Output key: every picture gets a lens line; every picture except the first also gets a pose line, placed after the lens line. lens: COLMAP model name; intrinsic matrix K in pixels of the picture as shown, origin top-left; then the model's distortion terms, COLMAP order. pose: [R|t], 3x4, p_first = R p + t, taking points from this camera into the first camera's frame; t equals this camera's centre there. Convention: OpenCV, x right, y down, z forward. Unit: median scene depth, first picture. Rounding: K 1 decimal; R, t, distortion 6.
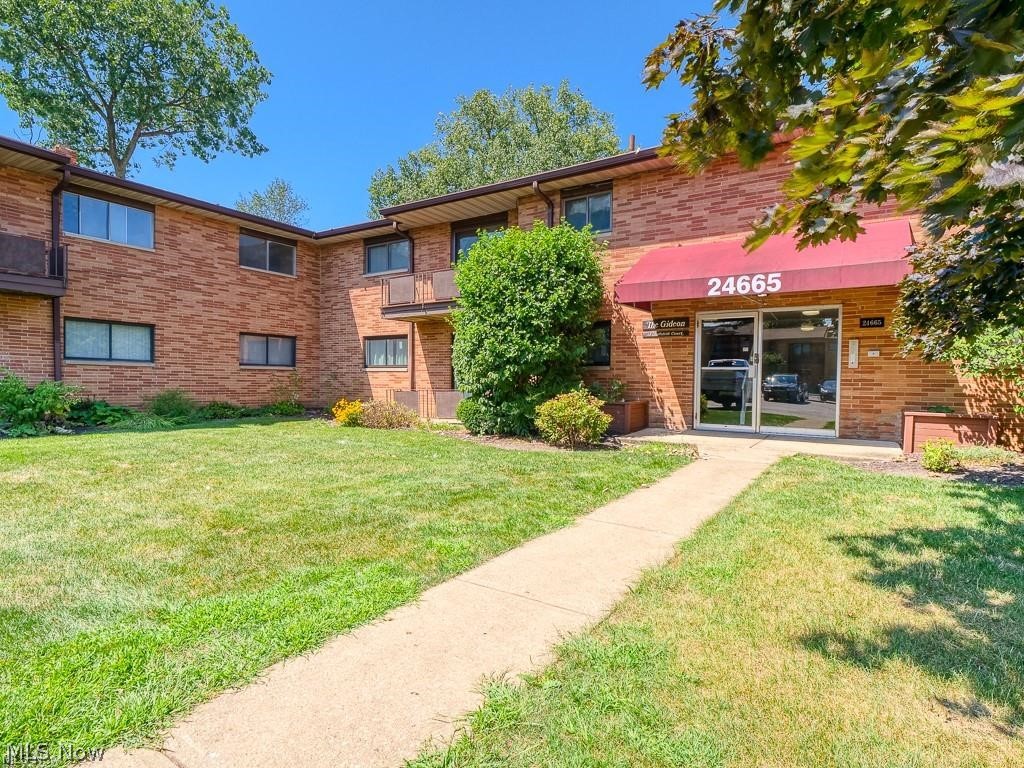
lens RADIAL K [[534.6, 0, 520.2], [0, 534.6, 398.3], [0, 0, 1]] dist [-0.004500, -0.000862]
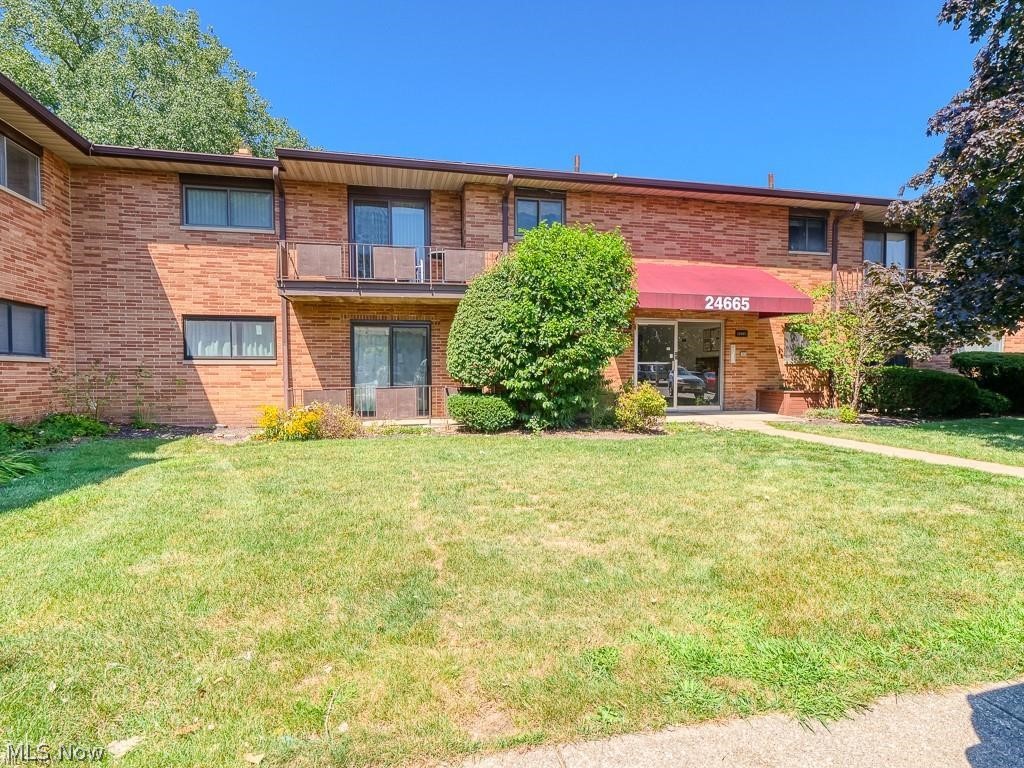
lens RADIAL K [[534.6, 0, 508.1], [0, 534.6, 398.2], [0, 0, 1]] dist [-0.004500, -0.000862]
pose [[0.711451, -0.044112, 0.701350, -0.742549], [0.032984, 0.999024, 0.029375, -0.020374], [-0.701961, 0.002234, 0.712212, 0.318156]]
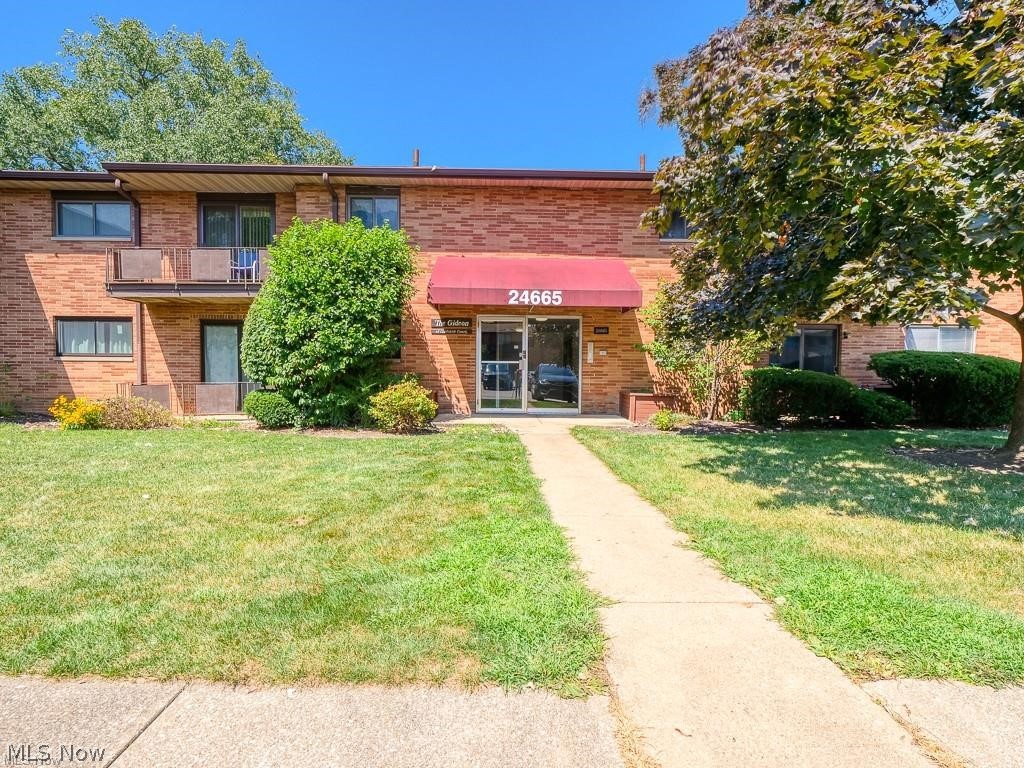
lens RADIAL K [[534.6, 0, 505.3], [0, 534.6, 396.8], [0, 0, 1]] dist [-0.004500, -0.000862]
pose [[0.830529, -0.026246, 0.556357, -0.278447], [0.019043, 0.999643, 0.018730, 0.000541], [-0.556650, -0.004961, 0.830733, -0.021459]]
